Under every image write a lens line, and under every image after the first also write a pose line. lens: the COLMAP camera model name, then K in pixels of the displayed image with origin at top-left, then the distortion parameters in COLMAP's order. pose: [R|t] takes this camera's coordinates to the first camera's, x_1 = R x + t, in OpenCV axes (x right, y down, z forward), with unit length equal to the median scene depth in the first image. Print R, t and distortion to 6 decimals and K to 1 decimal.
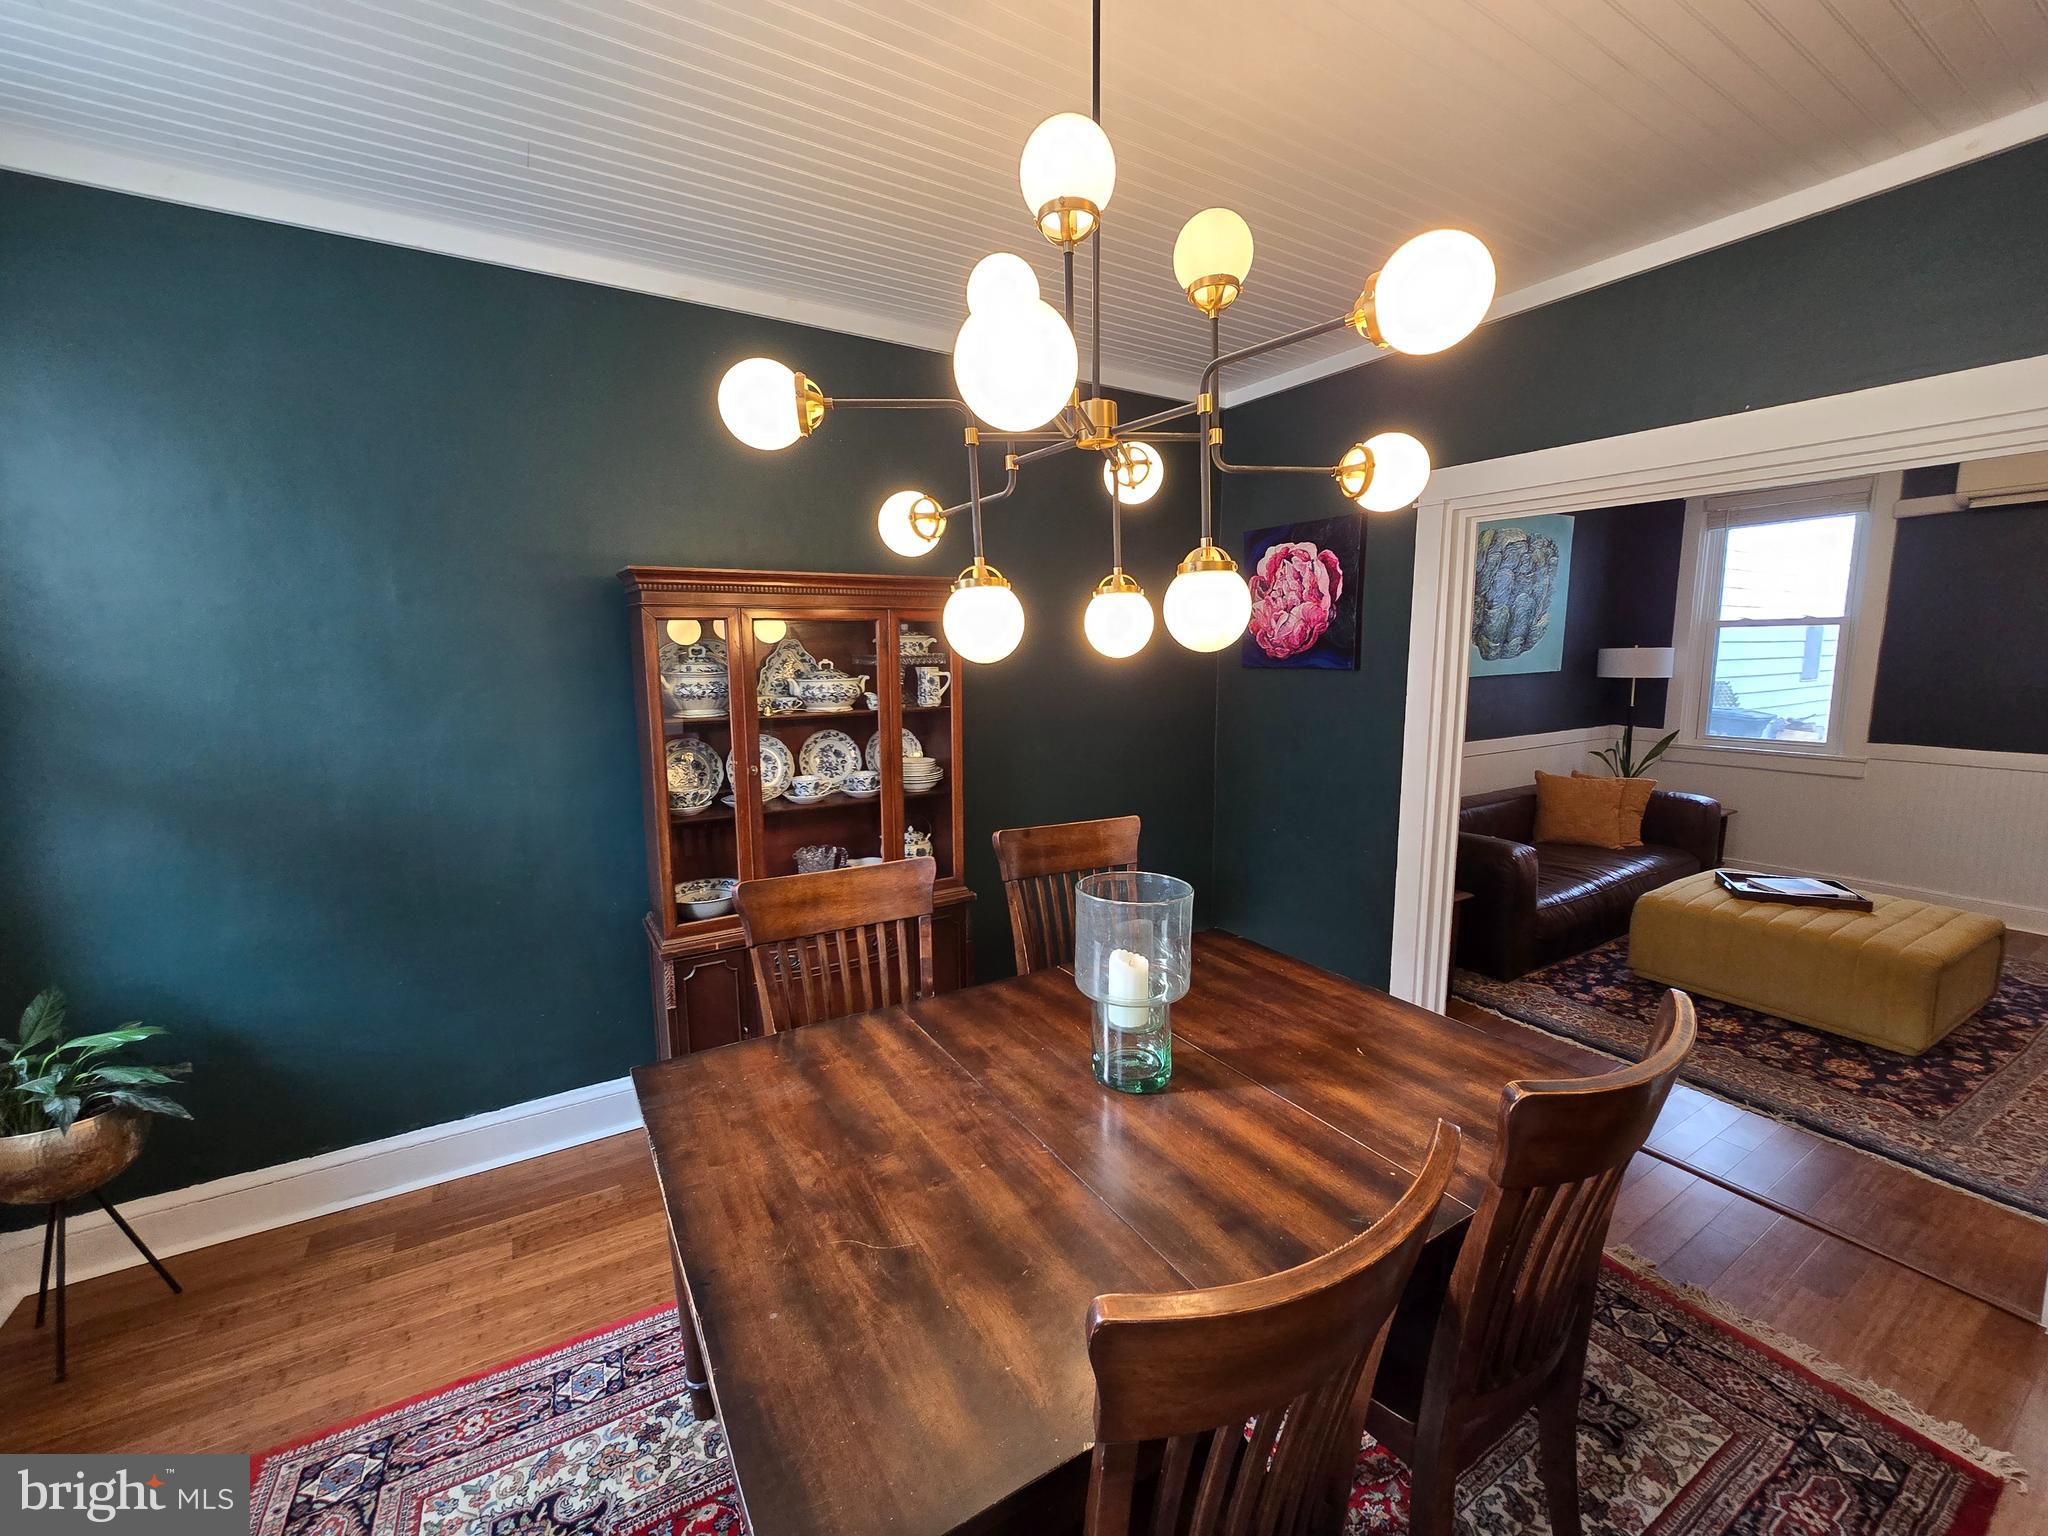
lens RADIAL K [[823.3, 0, 1018.3], [0, 823.3, 753.3], [0, 0, 1]] dist [0.000128, 0.000212]
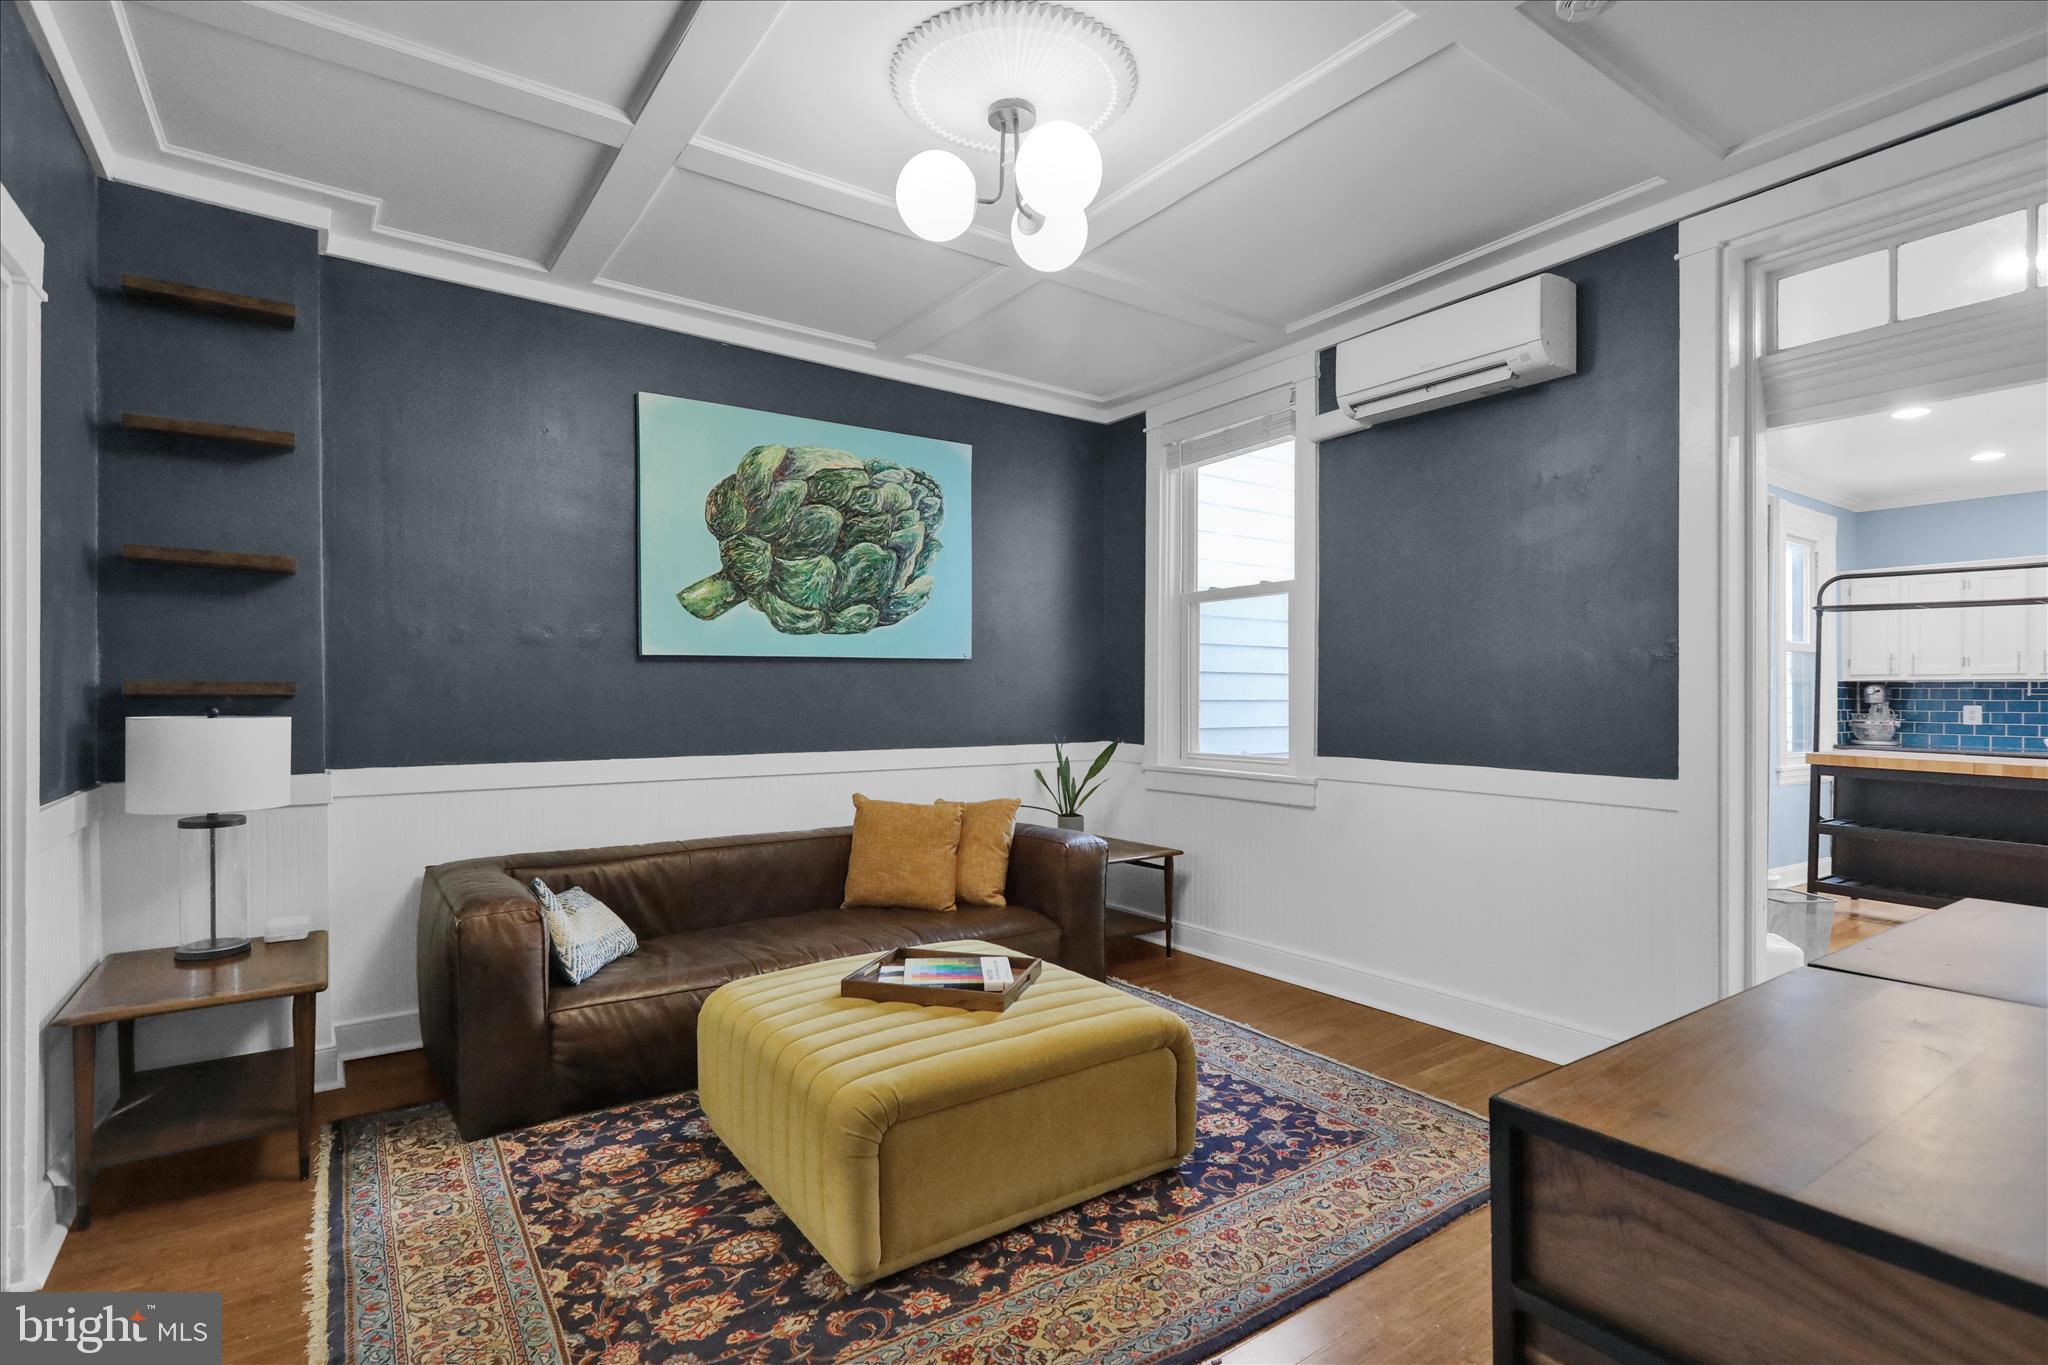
lens RADIAL K [[978.0, 0, 1026.6], [0, 978.0, 703.0], [0, 0, 1]] dist [-0.003253, -0.000346]
pose [[0.997277, 0.009792, 0.073091, 0.929307], [-0.001384, 0.993455, -0.114215, 0.047779], [-0.073731, 0.113803, 0.990764, 0.248727]]
